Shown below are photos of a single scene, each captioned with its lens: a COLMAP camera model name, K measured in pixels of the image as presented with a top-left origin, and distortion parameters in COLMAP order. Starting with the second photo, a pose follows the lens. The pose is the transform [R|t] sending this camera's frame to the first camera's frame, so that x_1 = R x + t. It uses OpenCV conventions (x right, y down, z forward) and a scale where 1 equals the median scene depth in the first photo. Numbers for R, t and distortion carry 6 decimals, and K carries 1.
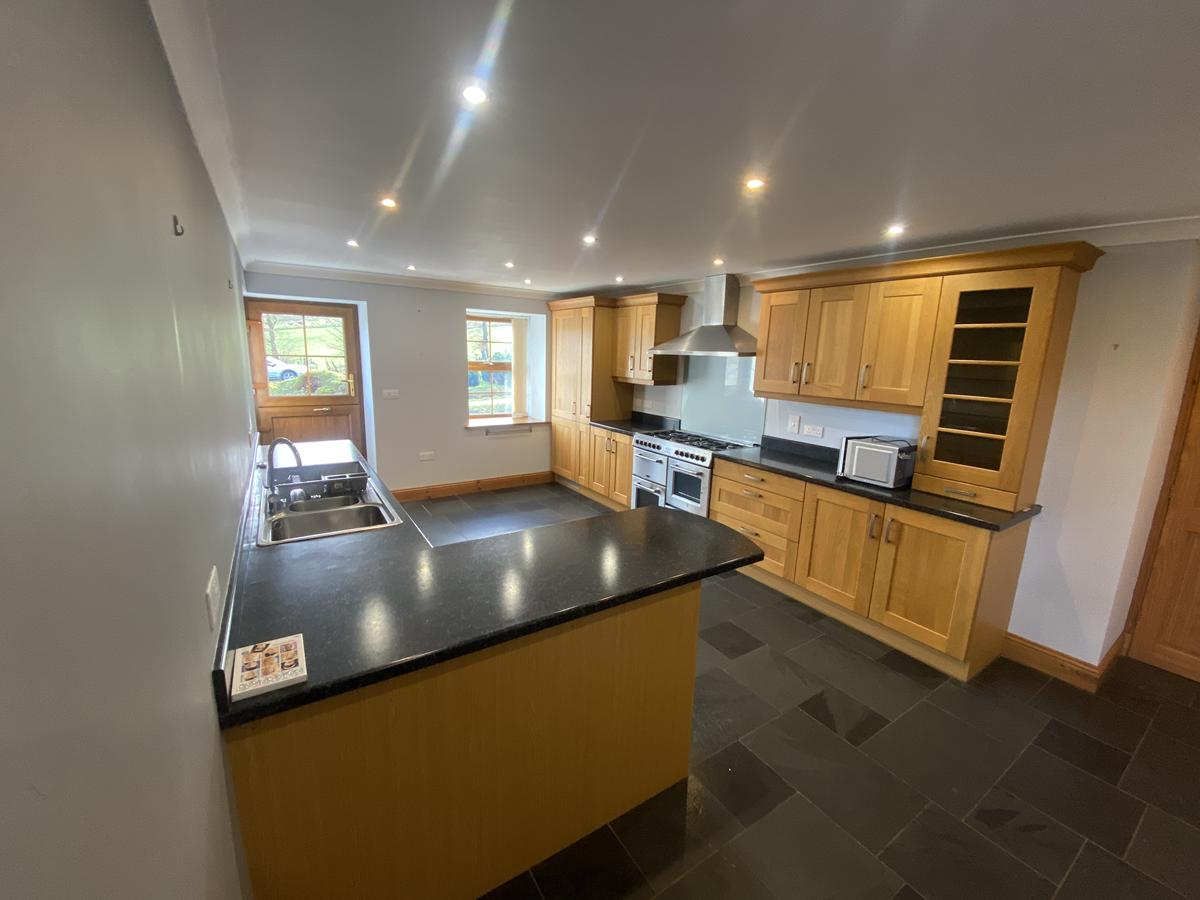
lens RADIAL K [[492.7, 0, 600.5], [0, 492.7, 447.1], [0, 0, 1]] dist [0.021487, 0.000007]
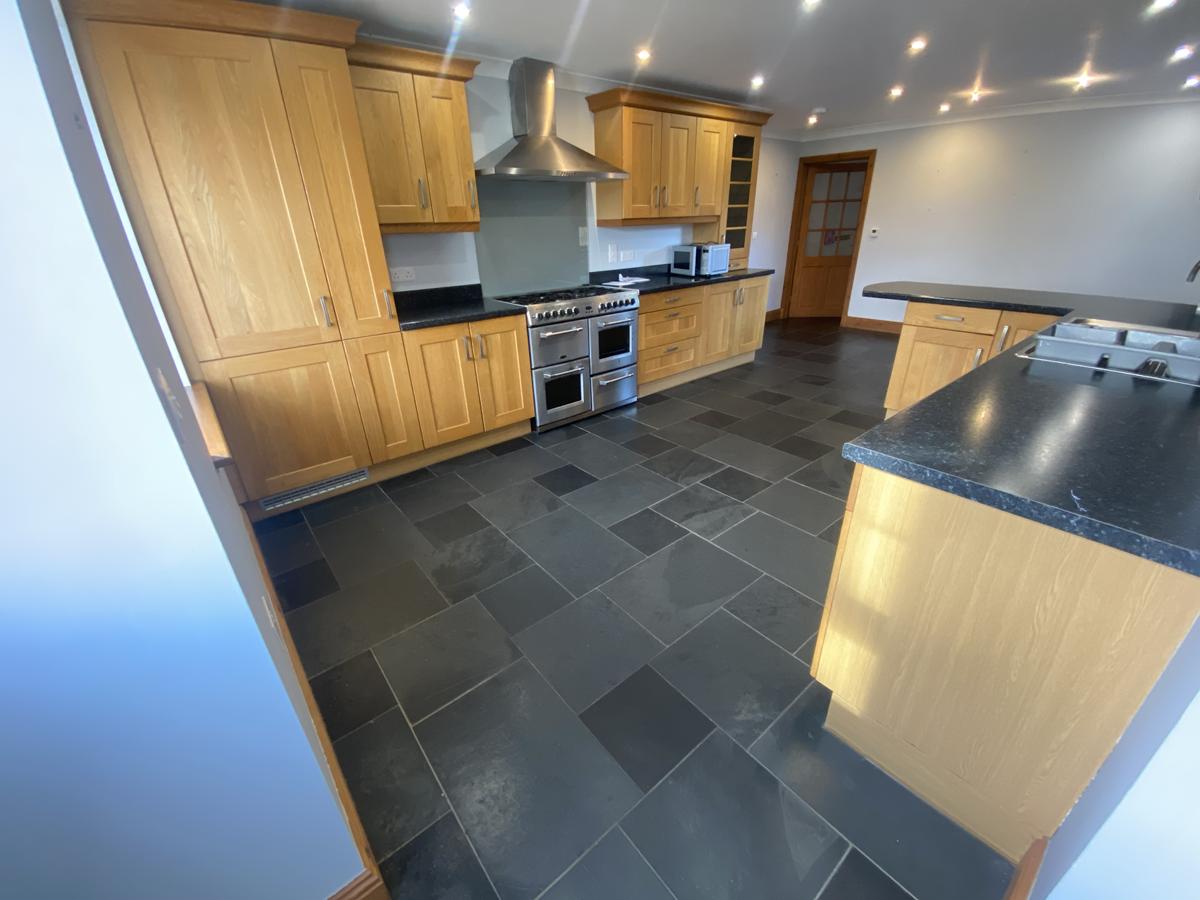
lens RADIAL K [[492.7, 0, 600.2], [0, 492.7, 451.6], [0, 0, 1]] dist [0.021487, 0.000007]
pose [[-0.122782, -0.454761, 0.882109, -0.931876], [0.204193, 0.858242, 0.470878, -0.232532], [-0.971200, 0.237936, -0.012518, 1.412822]]
